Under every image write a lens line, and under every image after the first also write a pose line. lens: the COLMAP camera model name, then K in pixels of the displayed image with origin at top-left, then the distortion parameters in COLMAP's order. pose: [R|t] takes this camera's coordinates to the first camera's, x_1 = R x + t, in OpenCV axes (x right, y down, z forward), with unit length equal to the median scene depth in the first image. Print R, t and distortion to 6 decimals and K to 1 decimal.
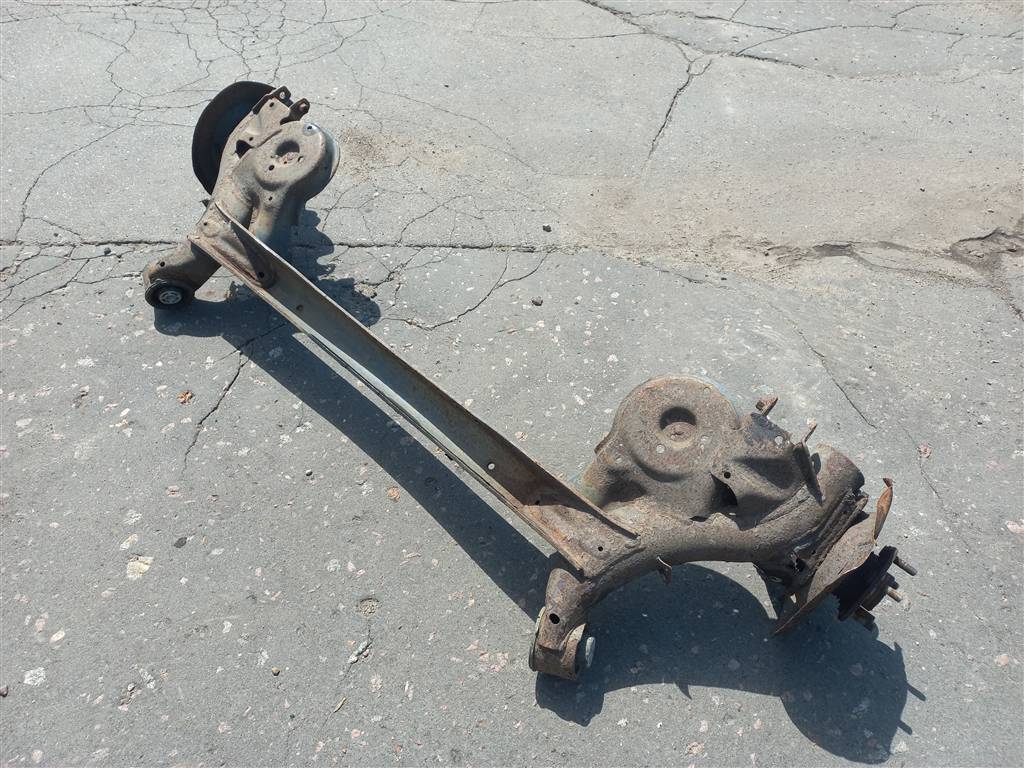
lens RADIAL K [[729.1, 0, 512.5], [0, 729.1, 383.7], [0, 0, 1]] dist [0.034777, -0.011242]
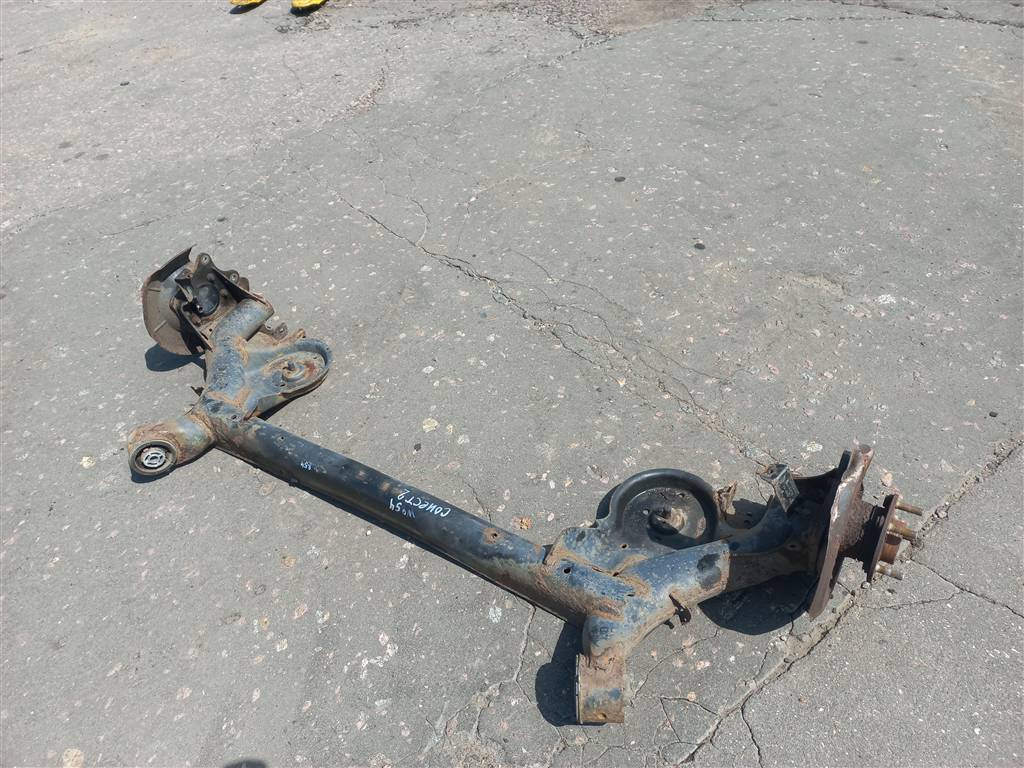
lens RADIAL K [[729.1, 0, 506.7], [0, 729.1, 384.5], [0, 0, 1]] dist [0.034777, -0.011242]
pose [[-0.867280, 0.346932, -0.357021, -0.150783], [-0.330896, 0.134067, 0.934095, -1.013125], [0.371932, 0.928259, -0.001476, 0.898676]]
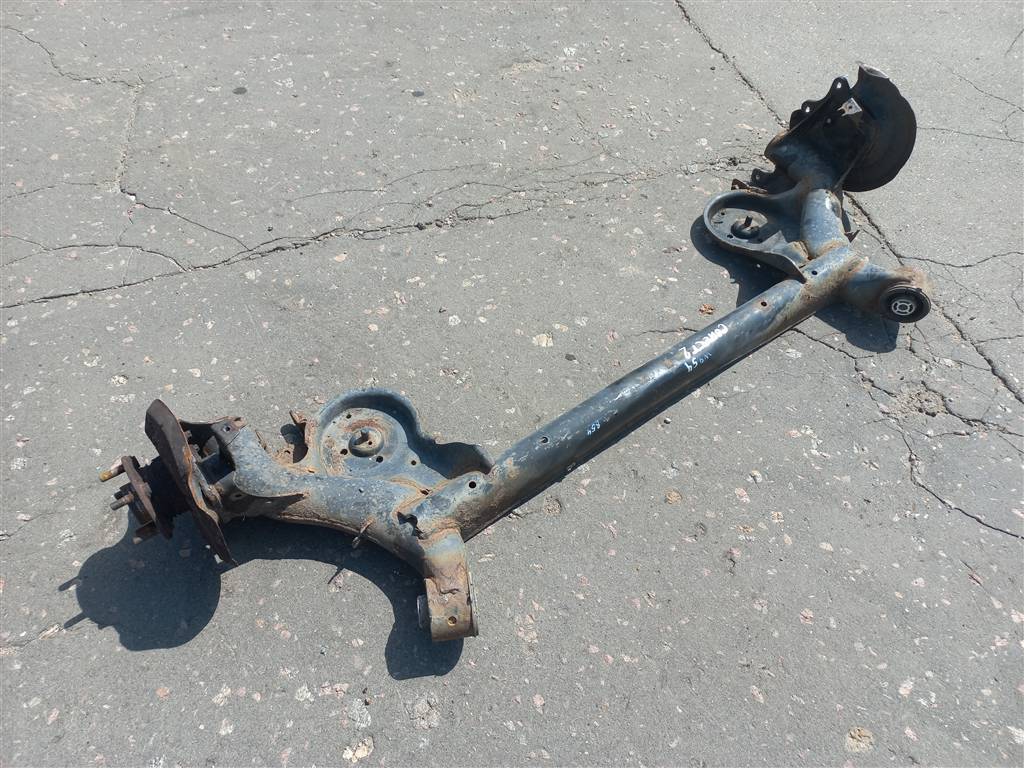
lens RADIAL K [[729.1, 0, 512.7], [0, 729.1, 378.4], [0, 0, 1]] dist [0.034777, -0.011242]
pose [[0.154917, 0.733371, -0.661942, 0.340702], [-0.727261, 0.538148, 0.426015, -0.199292], [0.668650, 0.415408, 0.616720, 0.190023]]
